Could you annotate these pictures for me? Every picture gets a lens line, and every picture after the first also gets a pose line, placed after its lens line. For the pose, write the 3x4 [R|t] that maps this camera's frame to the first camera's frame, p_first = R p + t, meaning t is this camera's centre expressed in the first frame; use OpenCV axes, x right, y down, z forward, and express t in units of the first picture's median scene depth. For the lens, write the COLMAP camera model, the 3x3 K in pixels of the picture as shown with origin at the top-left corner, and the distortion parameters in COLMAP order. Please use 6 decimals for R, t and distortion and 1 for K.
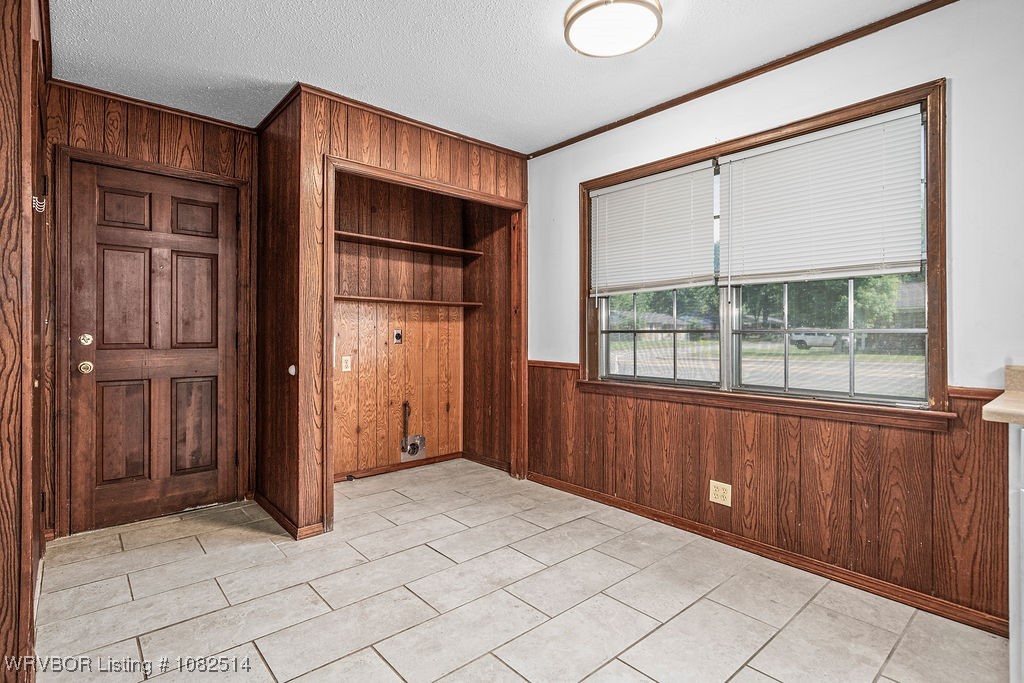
lens RADIAL K [[503.2, 0, 510.7], [0, 503.2, 331.5], [0, 0, 1]] dist [0.000266, 0.000103]
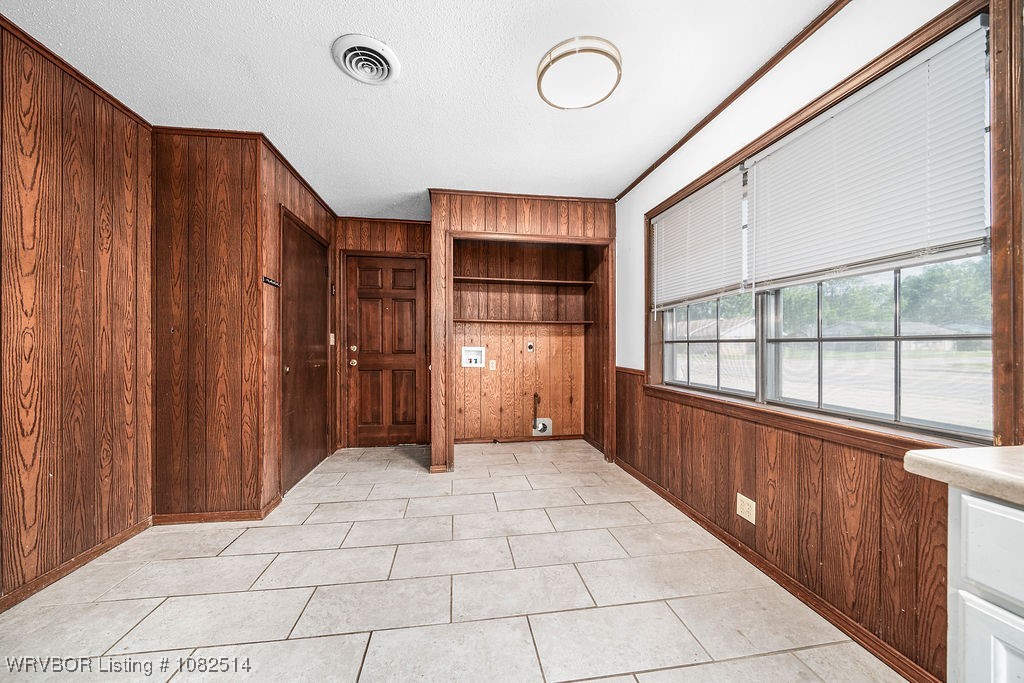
lens RADIAL K [[359.6, 0, 506.8], [0, 359.6, 346.2], [0, 0, 1]] dist [-0.006131, -0.000222]
pose [[0.838092, -0.000706, -0.545528, 0.354136], [0.003789, 0.999983, 0.004527, 0.003261], [0.545515, -0.005862, 0.838080, 0.148536]]
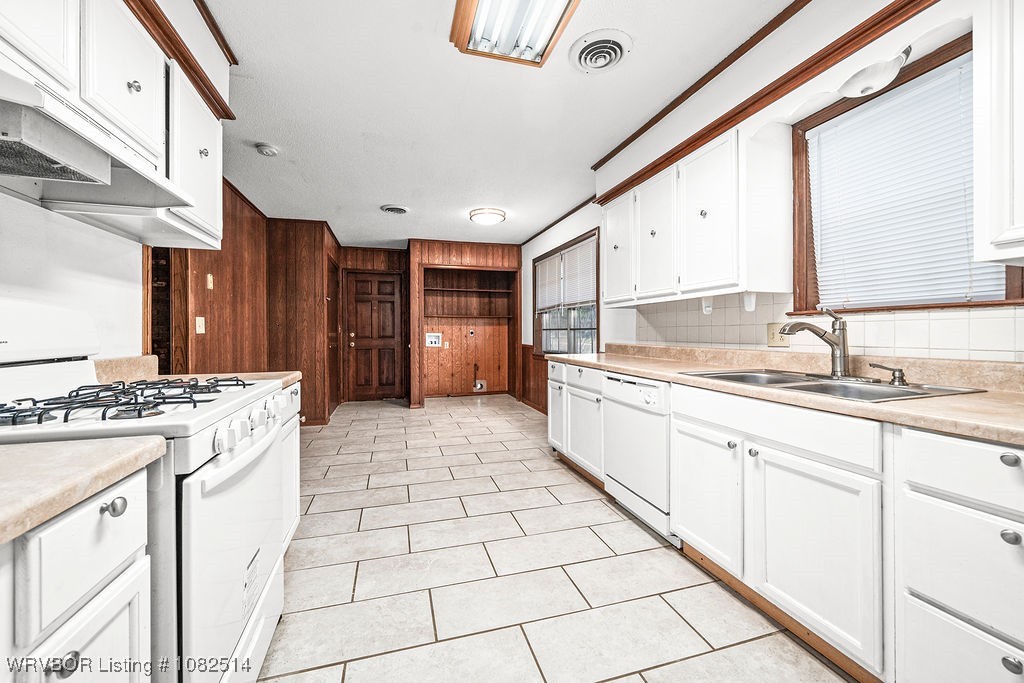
lens RADIAL K [[398.6, 0, 512.5], [0, 398.6, 333.2], [0, 0, 1]] dist [-0.005161, -0.000100]
pose [[0.908214, -0.006183, -0.418460, 0.829473], [0.009818, 0.999930, 0.006535, 0.001432], [0.418390, -0.010044, 0.908212, -0.600417]]
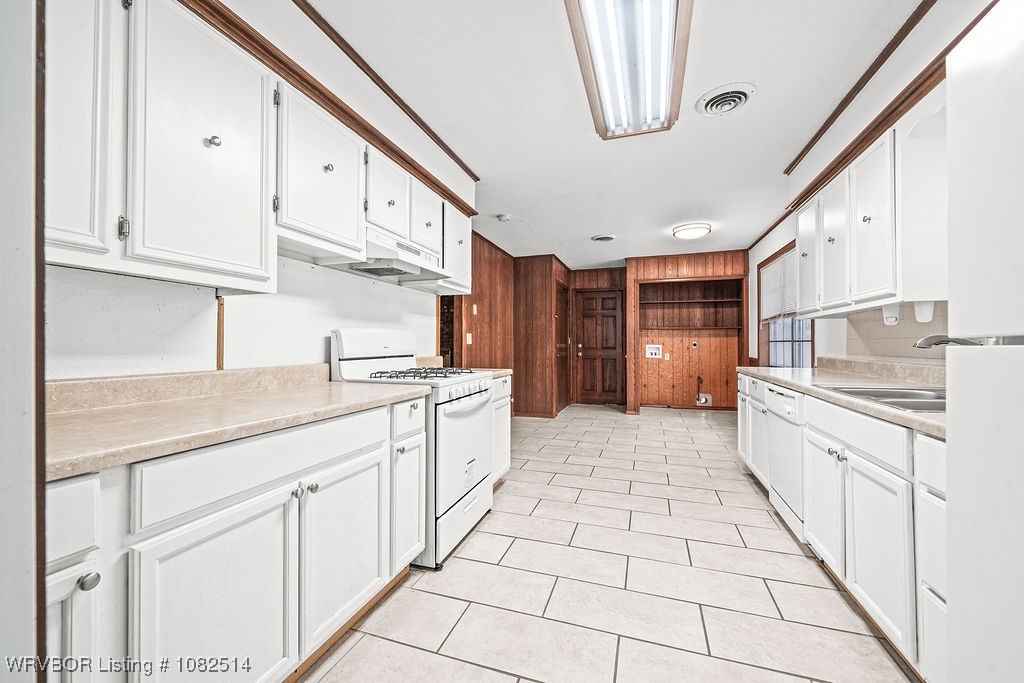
lens RADIAL K [[414.0, 0, 506.5], [0, 414.0, 342.4], [0, 0, 1]] dist [-0.001856, -0.000331]
pose [[0.496433, -0.007119, -0.868046, 1.134539], [0.007062, 0.999966, -0.004163, 0.001745], [0.868046, -0.004064, 0.496466, -0.681009]]
